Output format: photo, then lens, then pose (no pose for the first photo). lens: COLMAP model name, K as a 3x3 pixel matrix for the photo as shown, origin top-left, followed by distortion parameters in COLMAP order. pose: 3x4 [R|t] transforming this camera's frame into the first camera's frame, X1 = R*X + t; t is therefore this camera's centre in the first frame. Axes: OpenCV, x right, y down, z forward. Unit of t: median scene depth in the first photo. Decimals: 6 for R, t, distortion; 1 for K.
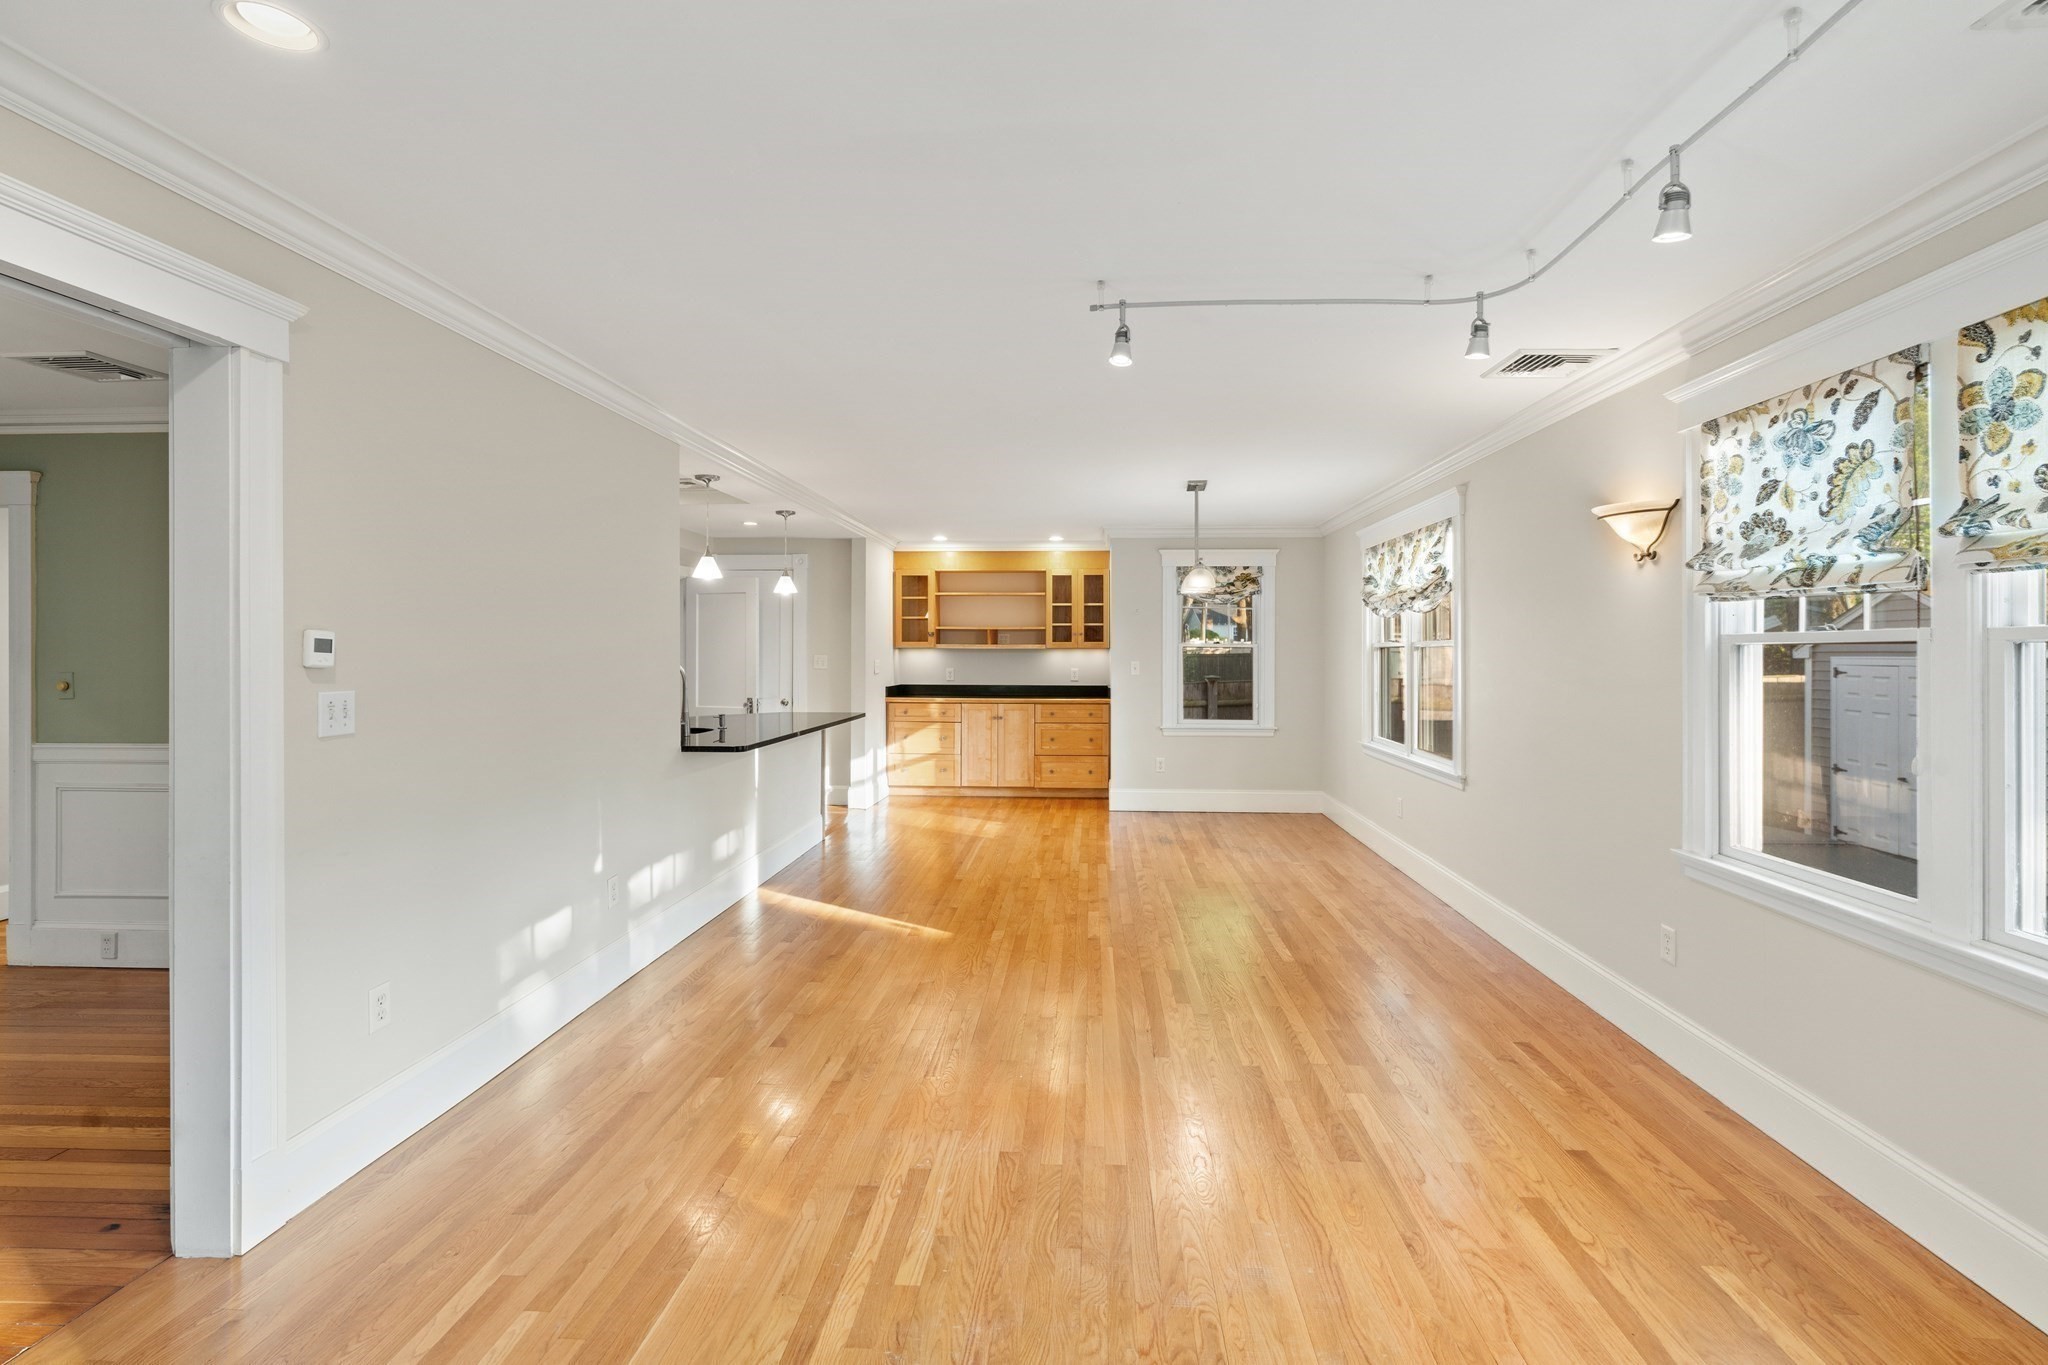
lens RADIAL K [[932.8, 0, 1047.7], [0, 932.8, 651.6], [0, 0, 1]] dist [-0.009776, 0.003514]
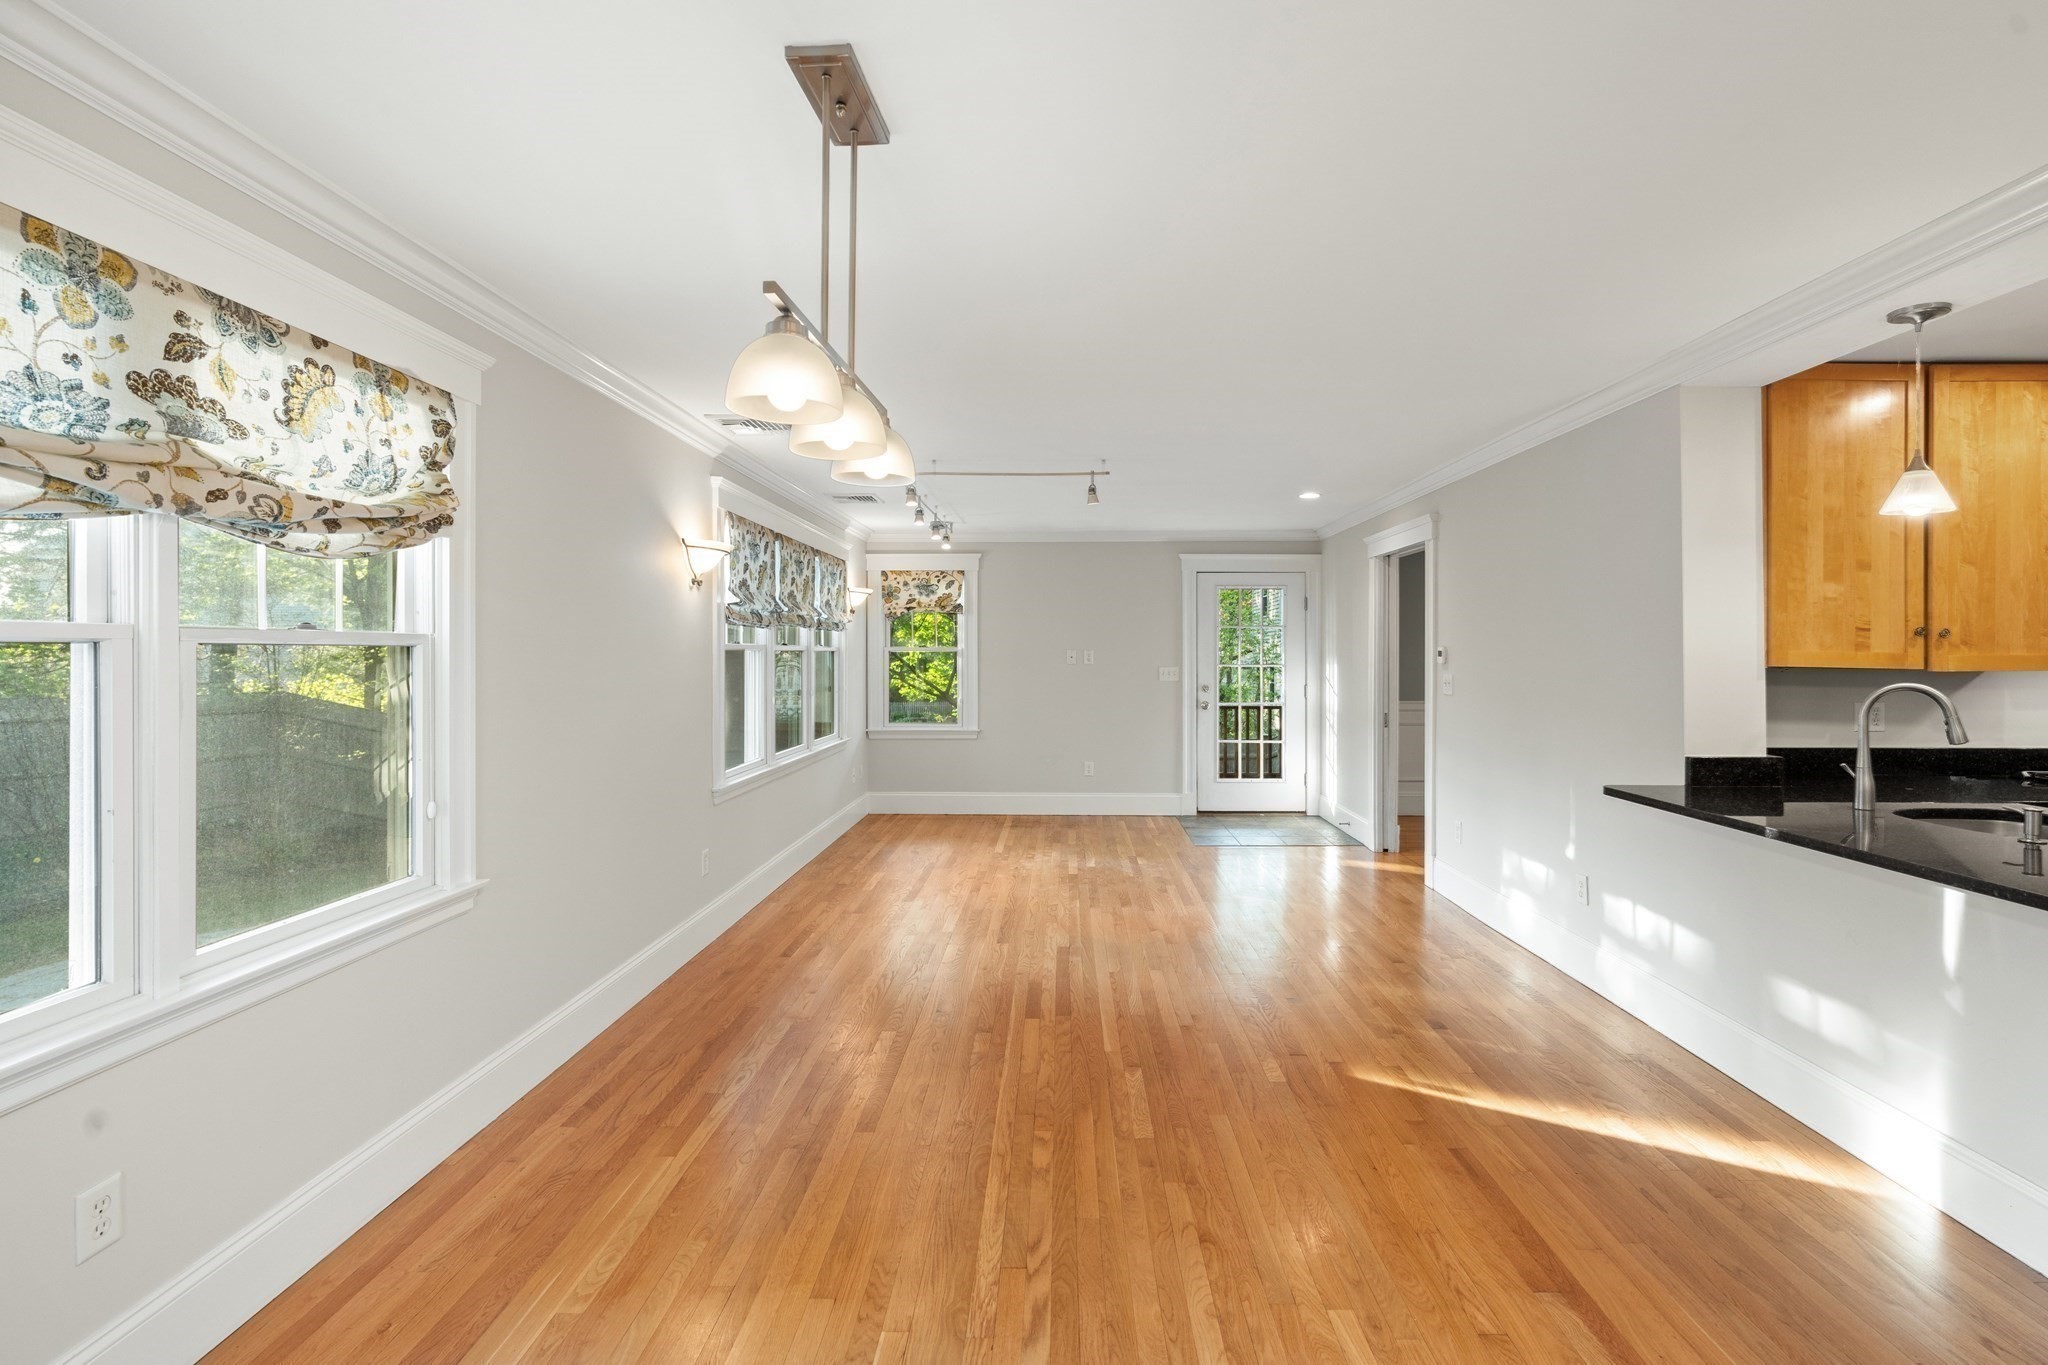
lens RADIAL K [[932.8, 0, 1043.8], [0, 932.8, 655.5], [0, 0, 1]] dist [-0.009776, 0.003514]
pose [[-0.999647, -0.003580, -0.026313, 0.078762], [-0.003652, 0.999990, 0.002710, -0.002169], [0.026303, 0.002805, -0.999650, 0.986405]]
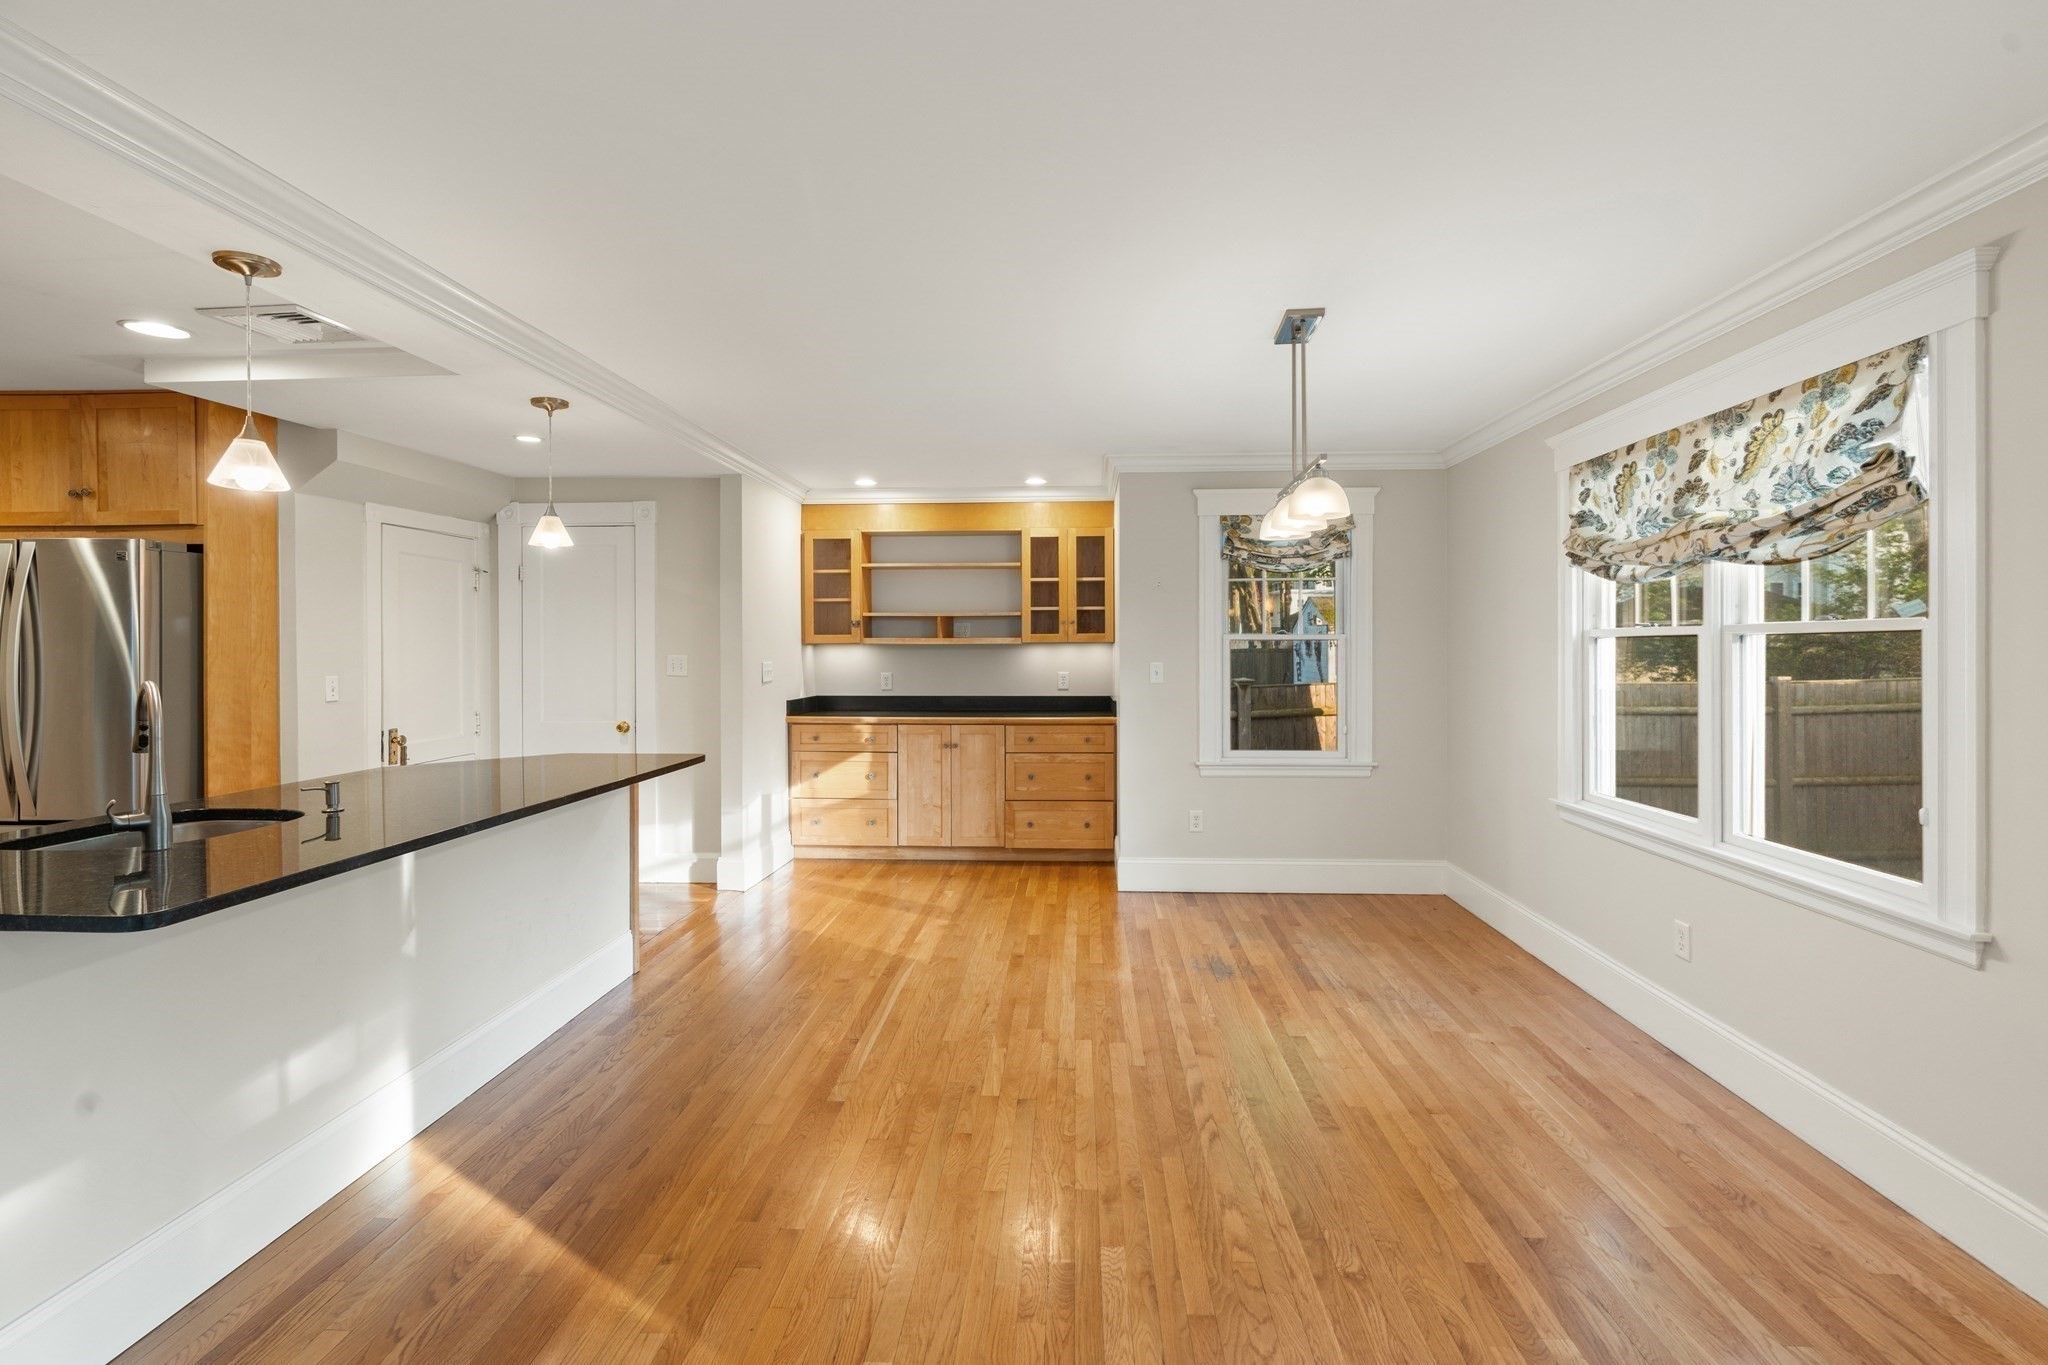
lens RADIAL K [[932.8, 0, 1039.1], [0, 932.8, 655.8], [0, 0, 1]] dist [-0.009776, 0.003514]
pose [[0.999973, -0.005829, 0.004407, 0.009337], [0.005787, 0.999937, 0.009655, -0.000690], [-0.004463, -0.009629, 0.999944, 0.367024]]
